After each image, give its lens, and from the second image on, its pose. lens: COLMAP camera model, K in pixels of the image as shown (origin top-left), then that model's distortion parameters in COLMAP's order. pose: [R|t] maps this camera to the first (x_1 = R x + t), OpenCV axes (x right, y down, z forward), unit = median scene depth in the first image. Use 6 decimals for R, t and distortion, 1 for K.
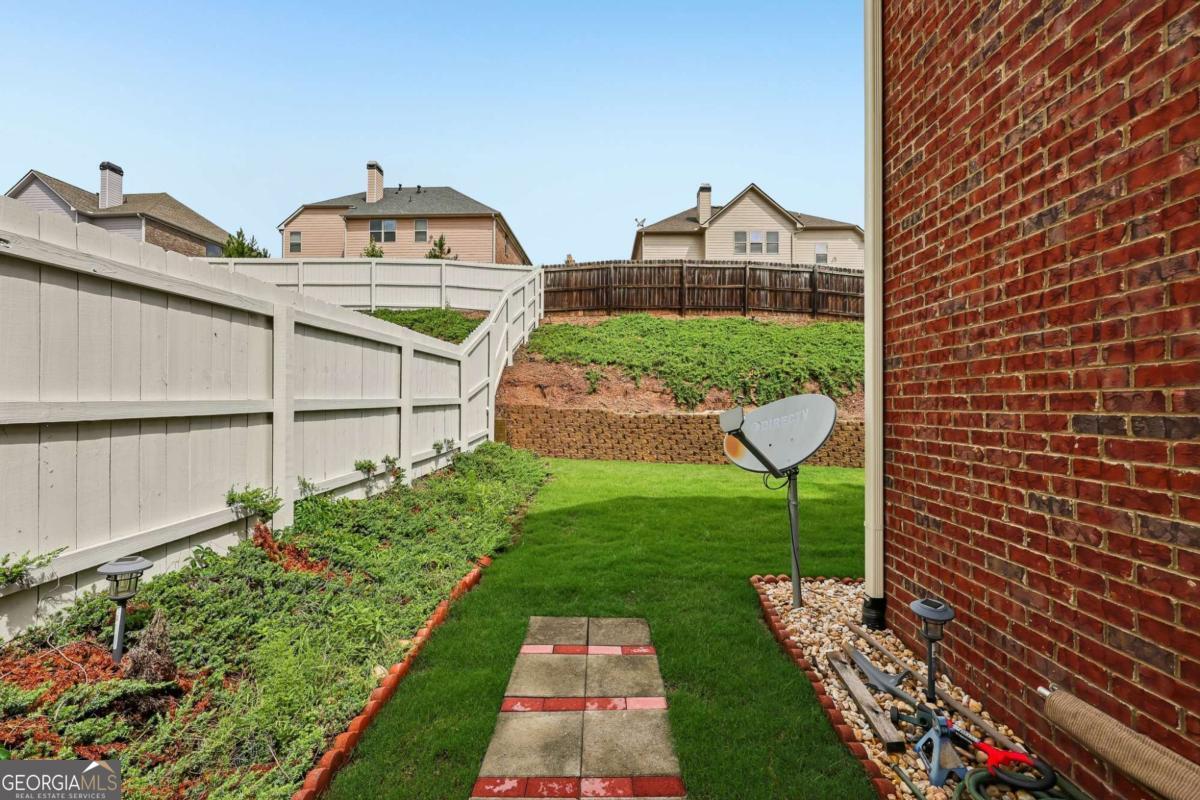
lens RADIAL K [[480.6, 0, 598.5], [0, 480.6, 401.9], [0, 0, 1]] dist [-0.004568, 0.000967]
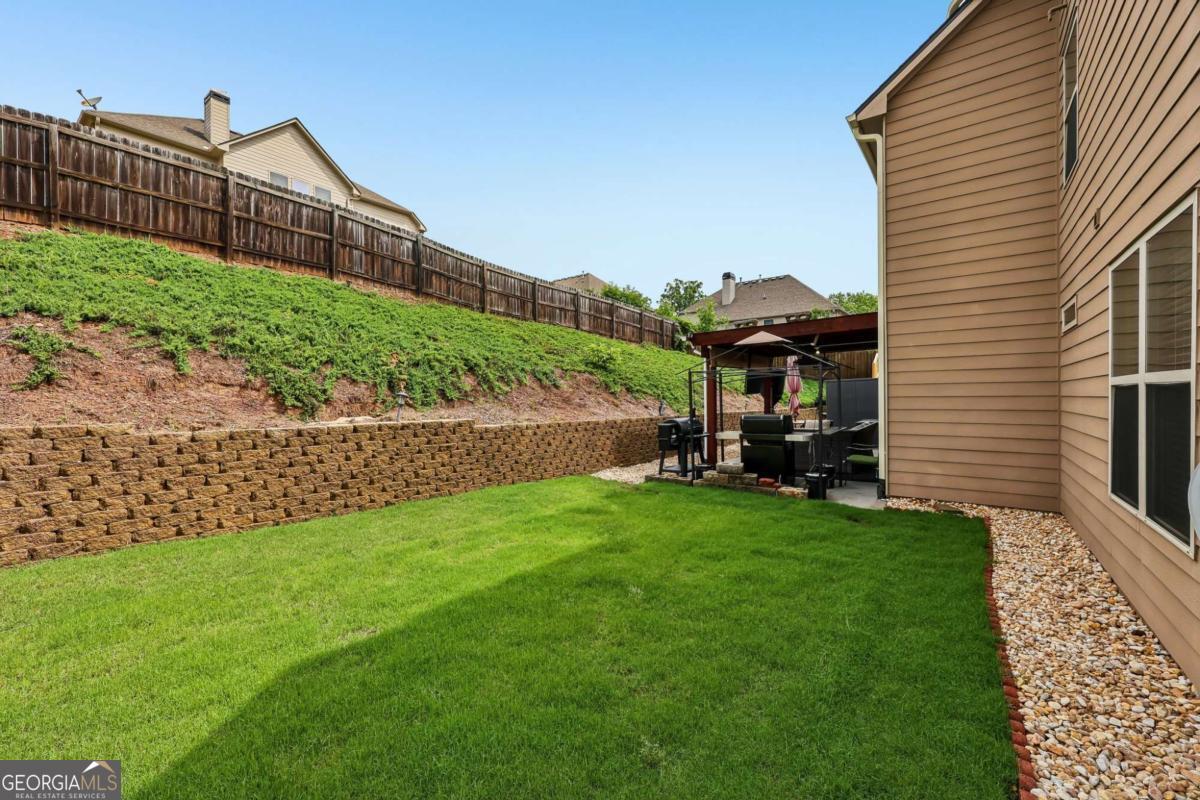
lens RADIAL K [[480.6, 0, 596.7], [0, 480.6, 400.7], [0, 0, 1]] dist [-0.004568, 0.000967]
pose [[0.596352, -0.013739, 0.802605, -0.038348], [0.003037, 0.999885, 0.014859, -0.006858], [-0.802717, -0.006424, 0.596326, 0.252932]]
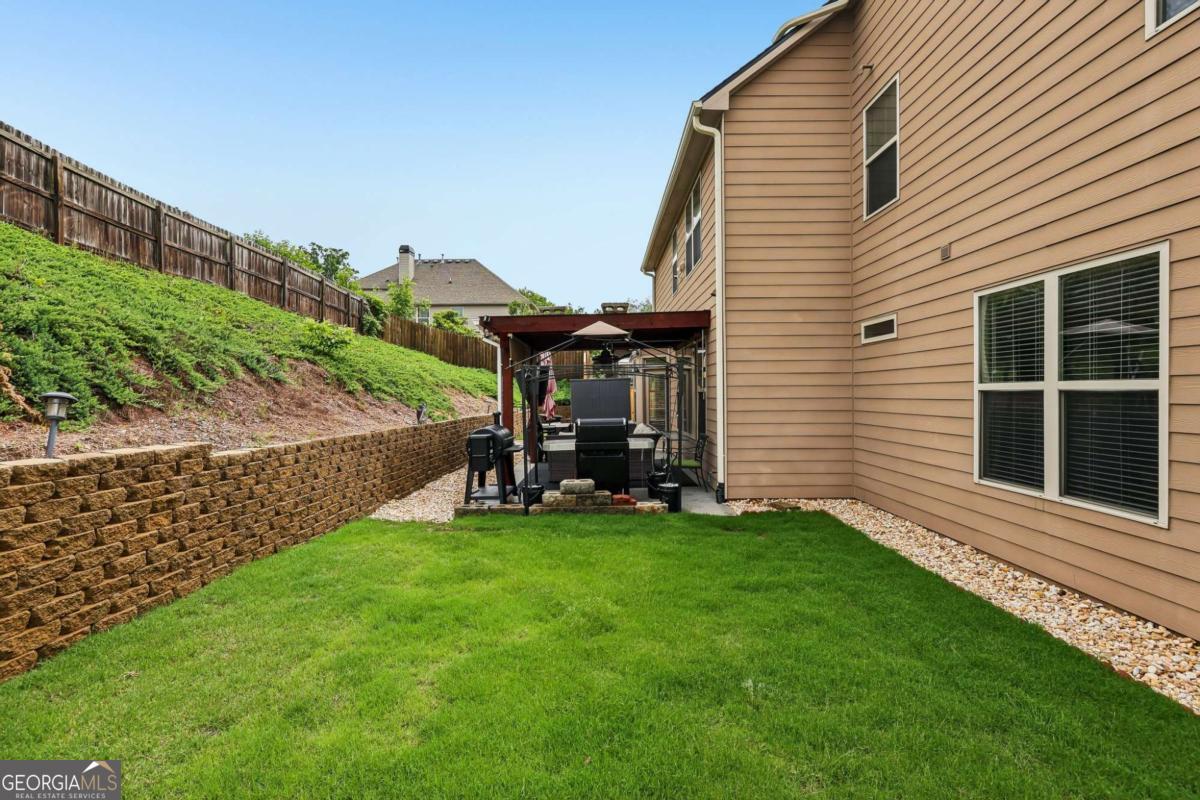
lens RADIAL K [[557.7, 0, 601.3], [0, 557.7, 394.0], [0, 0, 1]] dist [0.000585, -0.000729]
pose [[-0.022348, -0.003488, 0.999744, -0.025752], [-0.002633, 0.999991, 0.003430, -0.008407], [-0.999747, -0.002555, -0.022357, 0.421271]]
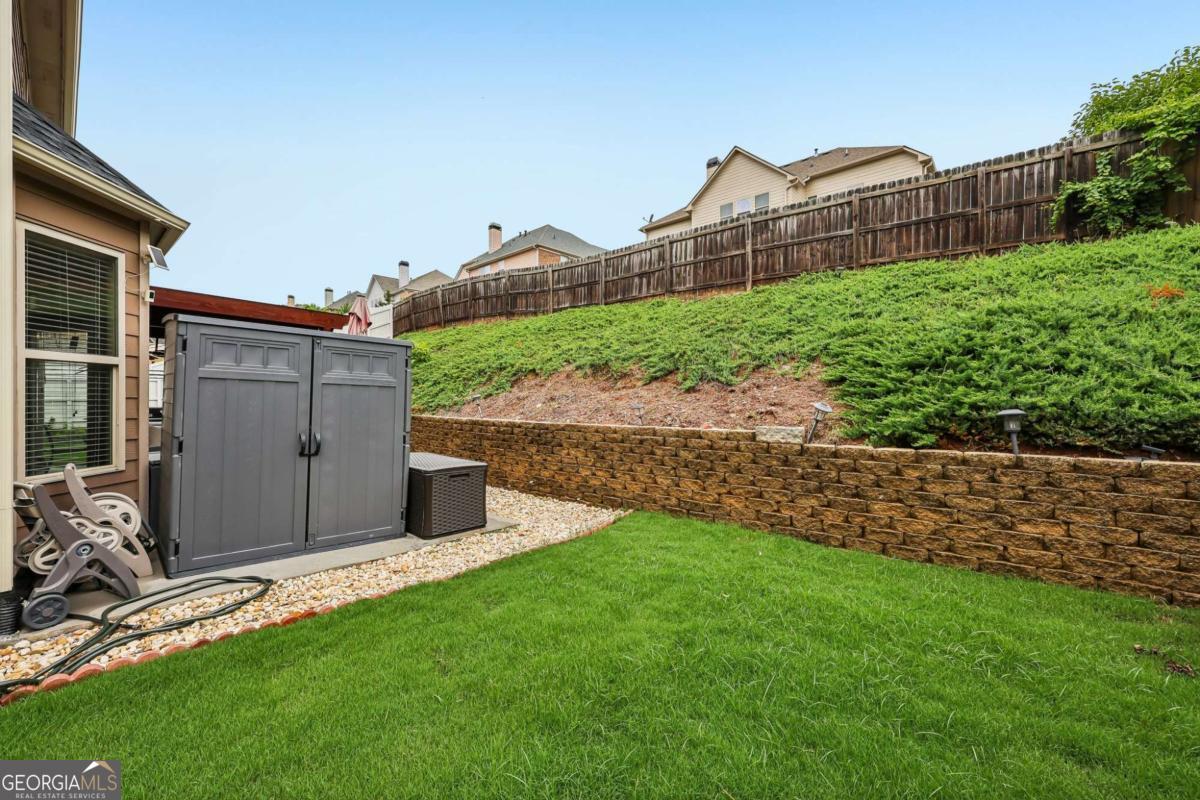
lens RADIAL K [[480.6, 0, 597.3], [0, 480.6, 394.5], [0, 0, 1]] dist [-0.004568, 0.000967]
pose [[0.747059, -0.007911, -0.664711, 1.329918], [0.004104, 0.999965, -0.007289, 0.005566], [0.664745, 0.002717, 0.747065, 0.326985]]
